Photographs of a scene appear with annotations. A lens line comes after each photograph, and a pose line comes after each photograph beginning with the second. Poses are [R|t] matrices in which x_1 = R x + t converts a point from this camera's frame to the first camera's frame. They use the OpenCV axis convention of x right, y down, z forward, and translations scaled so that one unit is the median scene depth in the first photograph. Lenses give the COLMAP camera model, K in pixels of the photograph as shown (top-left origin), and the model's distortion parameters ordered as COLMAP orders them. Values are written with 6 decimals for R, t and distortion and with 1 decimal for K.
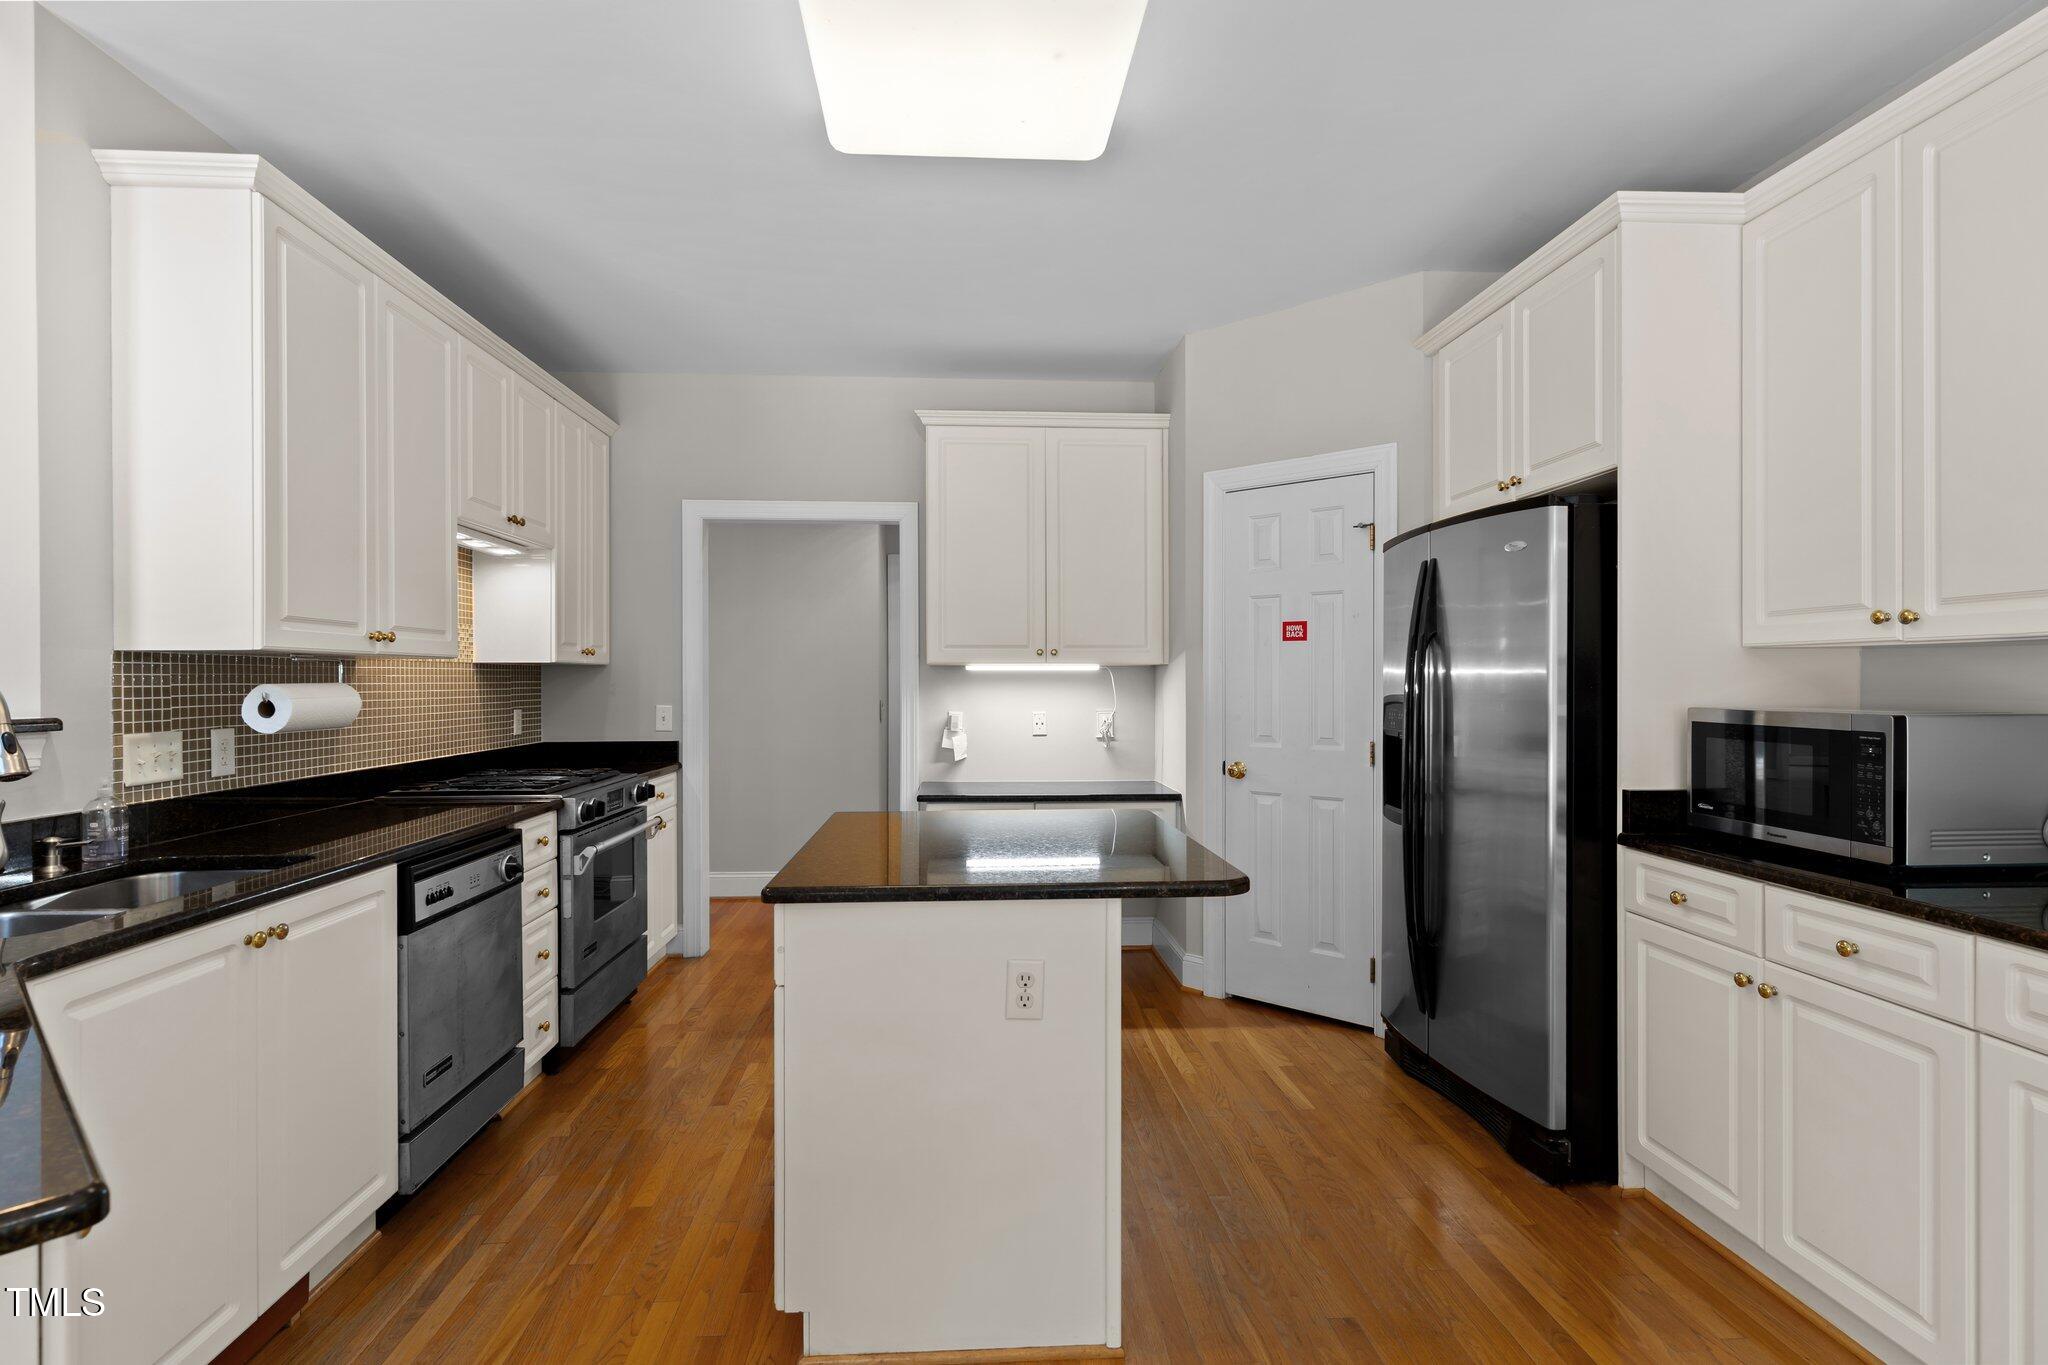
lens RADIAL K [[981.7, 0, 1024.6], [0, 981.7, 686.5], [0, 0, 1]] dist [0.001309, -0.002172]
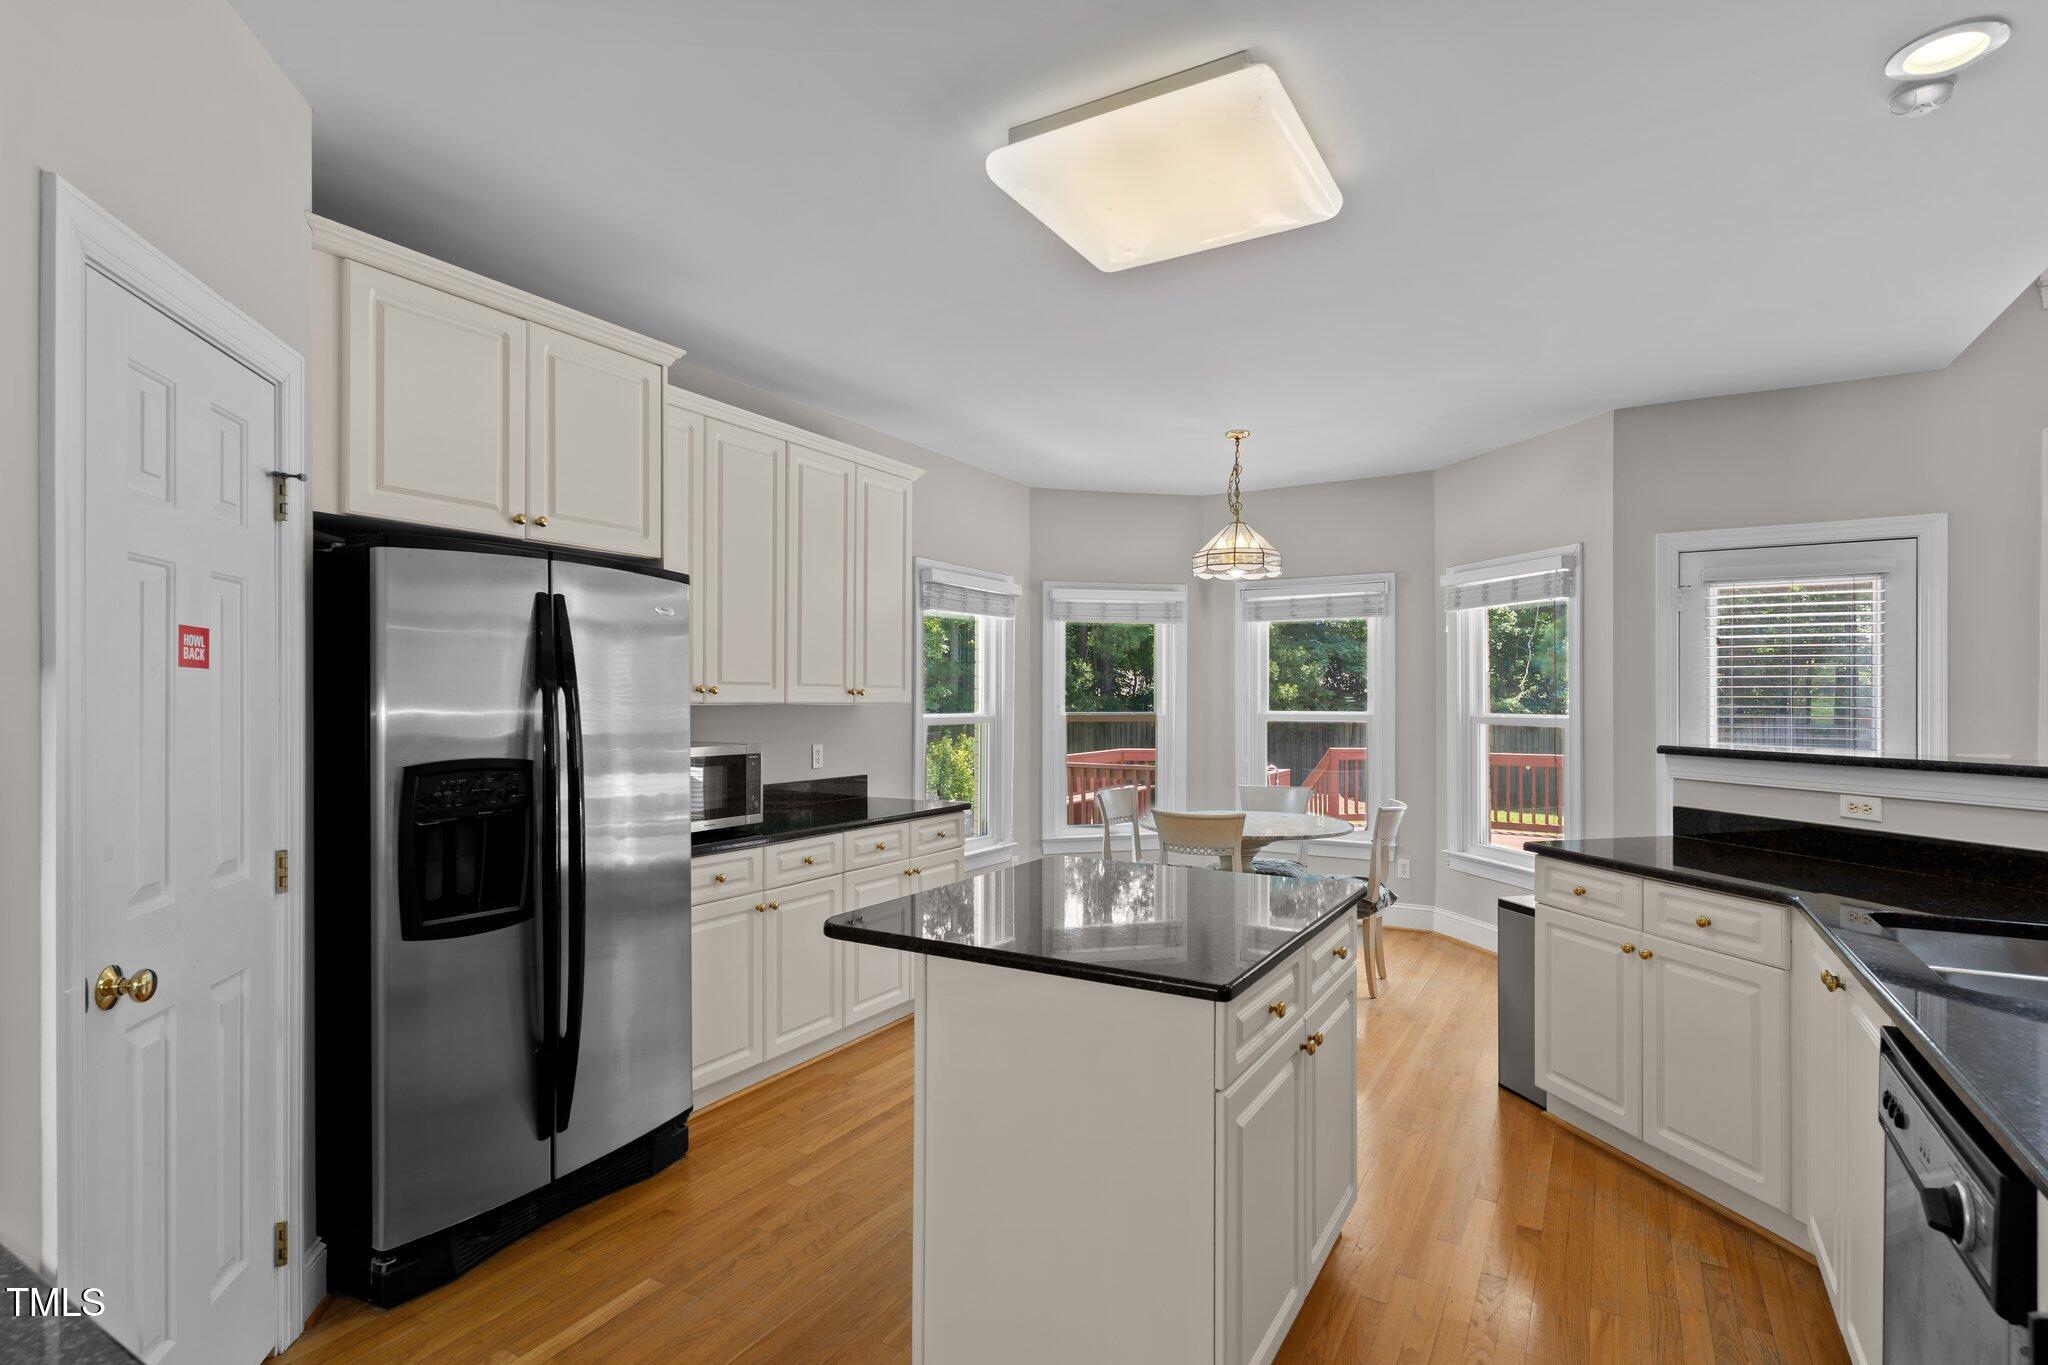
lens RADIAL K [[981.7, 0, 1013.2], [0, 981.7, 697.0], [0, 0, 1]] dist [0.001309, -0.002172]
pose [[-0.815855, 0.001722, 0.578254, -0.447487], [0.004213, 0.999987, 0.002967, -0.045803], [-0.578241, 0.004856, -0.815851, 1.634989]]
